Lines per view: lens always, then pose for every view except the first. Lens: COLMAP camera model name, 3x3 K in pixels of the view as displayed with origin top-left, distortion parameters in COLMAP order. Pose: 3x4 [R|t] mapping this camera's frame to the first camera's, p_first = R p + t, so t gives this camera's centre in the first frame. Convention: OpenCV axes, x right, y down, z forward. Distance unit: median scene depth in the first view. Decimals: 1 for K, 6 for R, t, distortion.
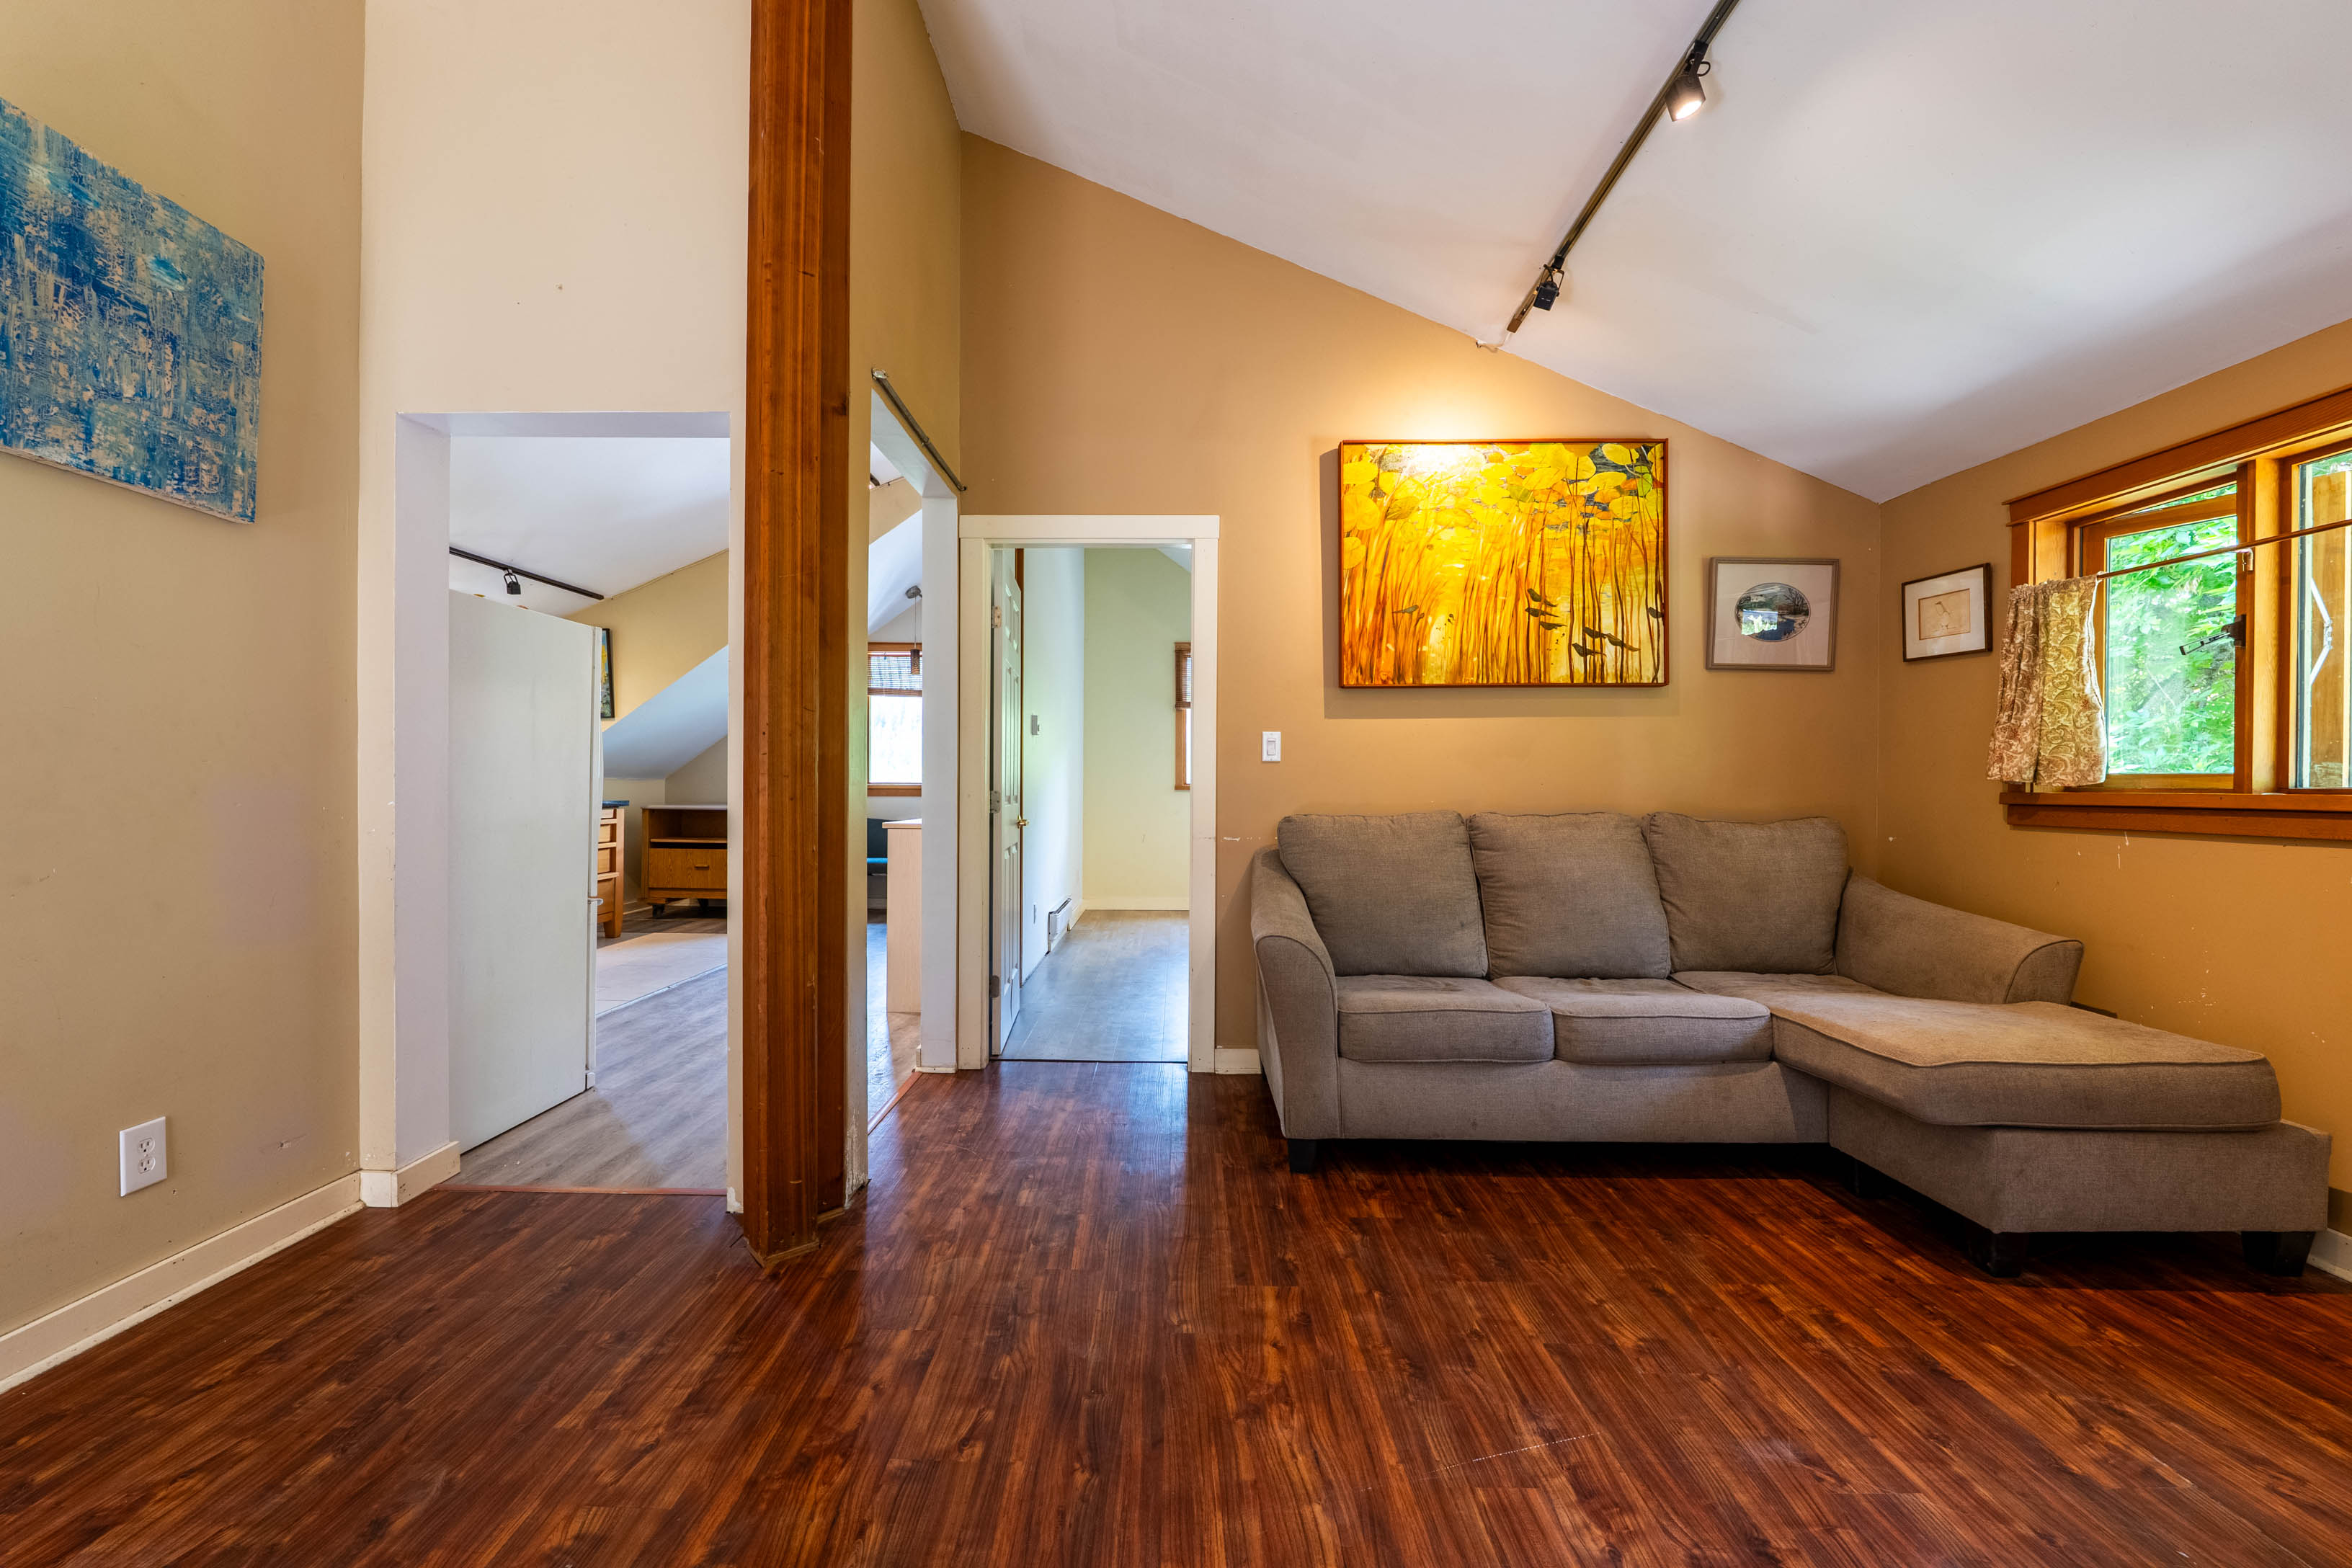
lens RADIAL K [[967.2, 0, 1173.0], [0, 967.2, 780.5], [0, 0, 1]] dist [-0.000902, 0.000077]
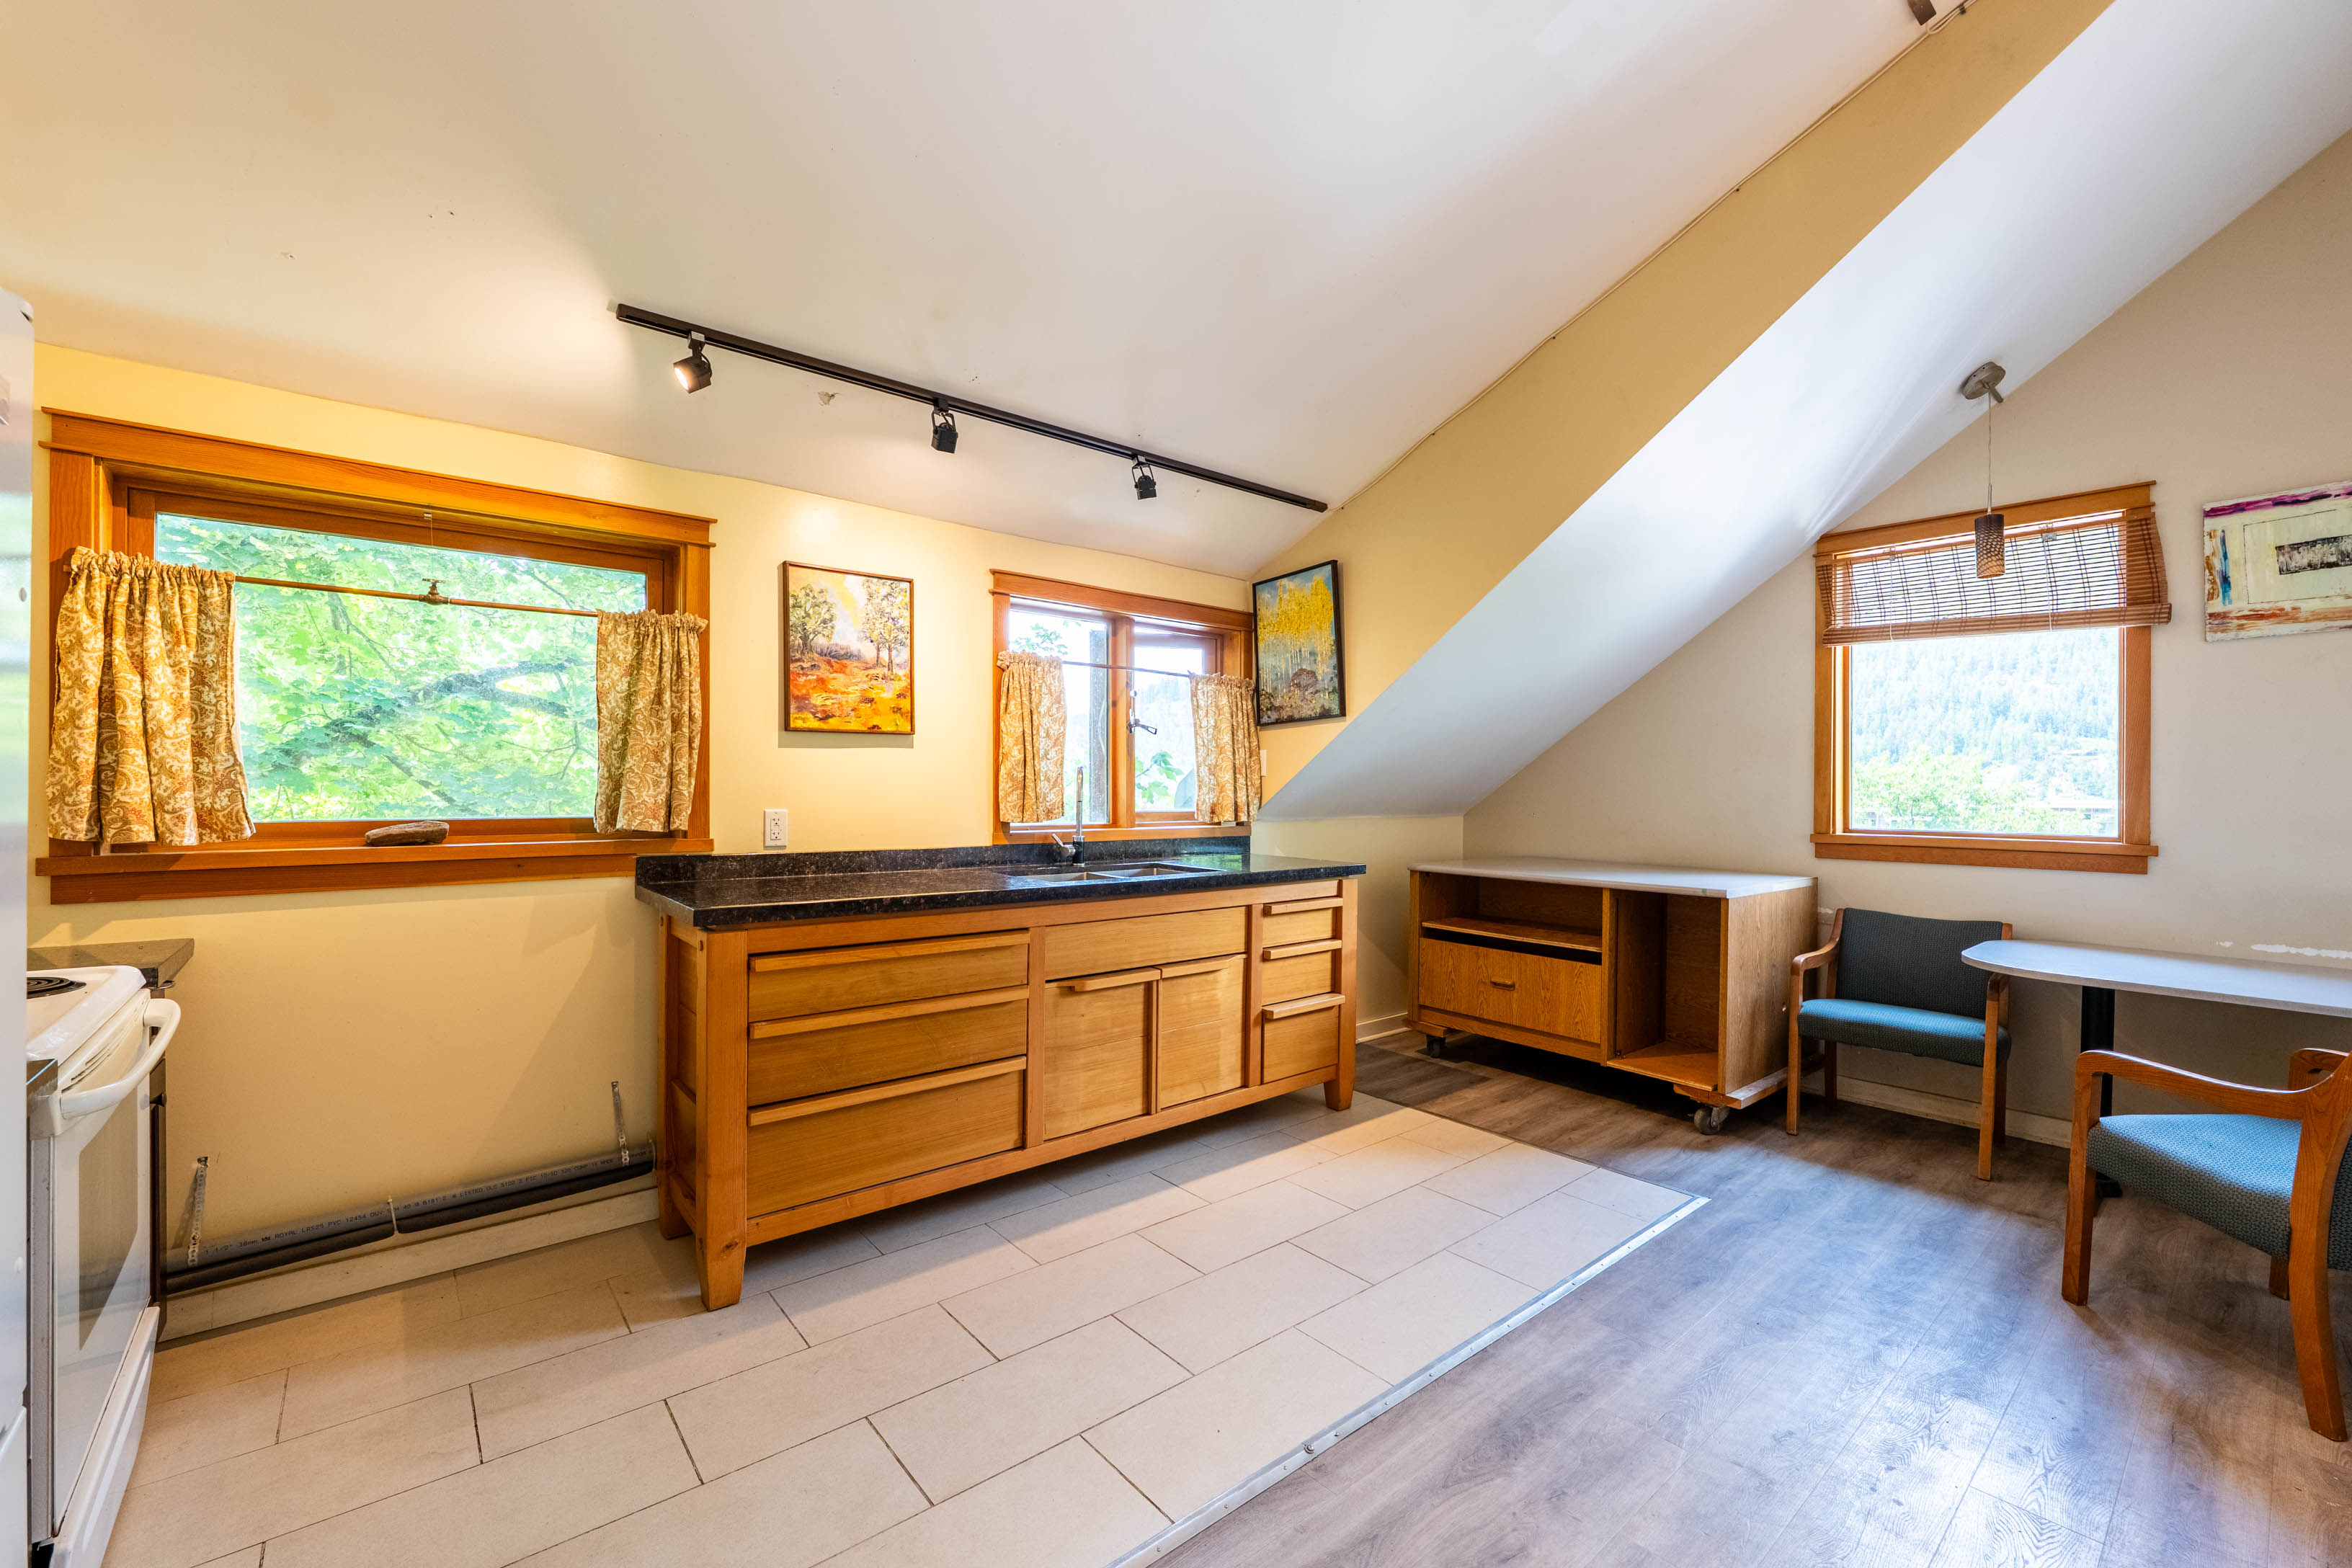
lens RADIAL K [[967.2, 0, 1169.1], [0, 967.2, 785.4], [0, 0, 1]] dist [-0.000902, 0.000077]
pose [[0.647104, -0.000416, -0.762402, -0.215982], [-0.000343, 1.000000, -0.000837, -0.024240], [0.762402, 0.000803, 0.647104, 0.562220]]
